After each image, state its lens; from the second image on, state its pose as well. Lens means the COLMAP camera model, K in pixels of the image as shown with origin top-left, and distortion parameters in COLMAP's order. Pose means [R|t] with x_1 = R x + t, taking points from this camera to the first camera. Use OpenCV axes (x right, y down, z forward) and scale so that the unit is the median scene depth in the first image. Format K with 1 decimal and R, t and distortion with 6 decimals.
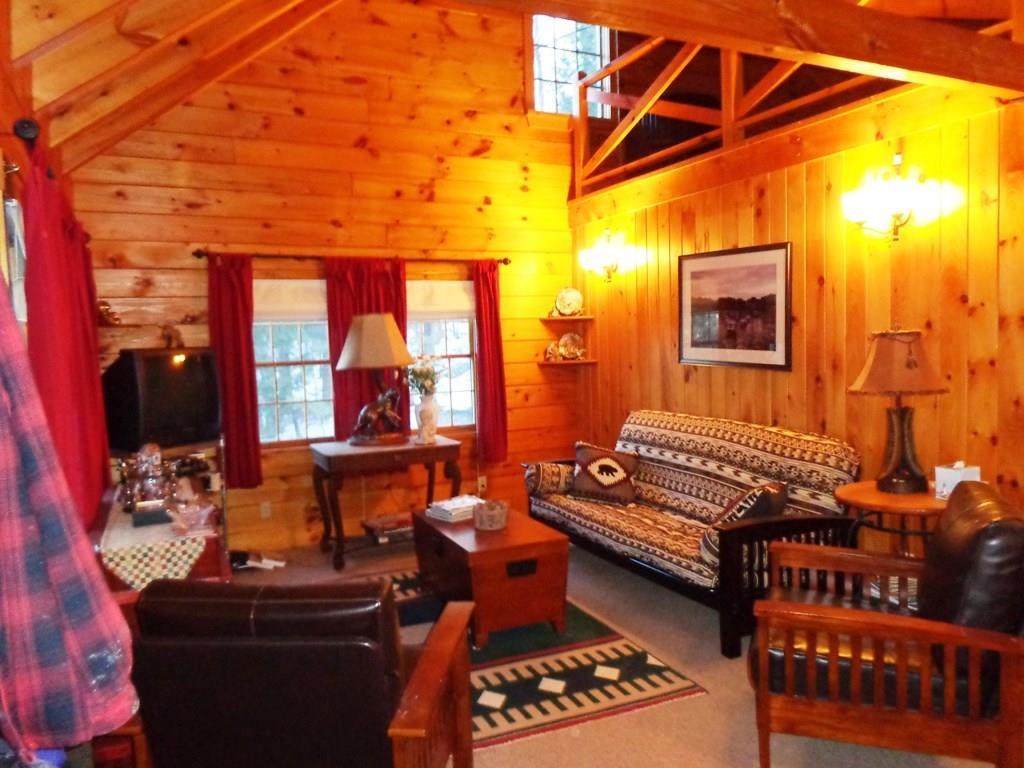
lens RADIAL K [[764.8, 0, 512.0], [0, 764.8, 384.0], [0, 0, 1]] dist [-0.004153, 0.000508]
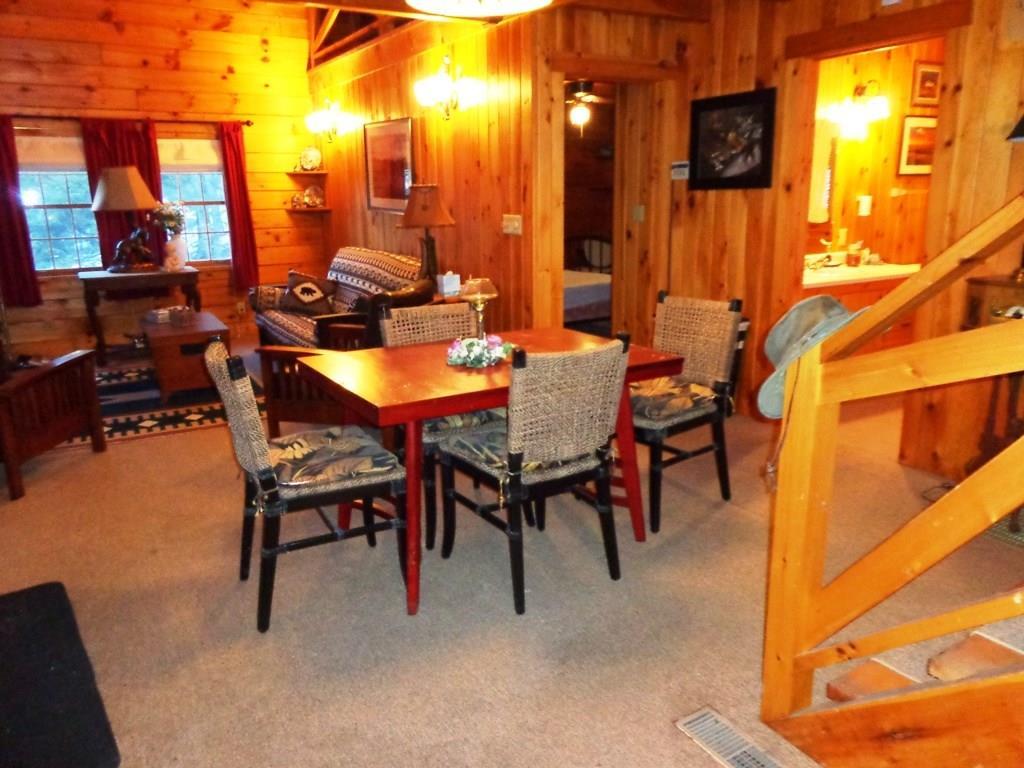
lens RADIAL K [[764.8, 0, 512.0], [0, 764.8, 384.0], [0, 0, 1]] dist [-0.004153, 0.000508]
pose [[0.995414, -0.010302, 0.095105, 0.302985], [-0.007318, 0.983071, 0.183078, 0.021819], [-0.095381, -0.182934, 0.978487, -0.313865]]
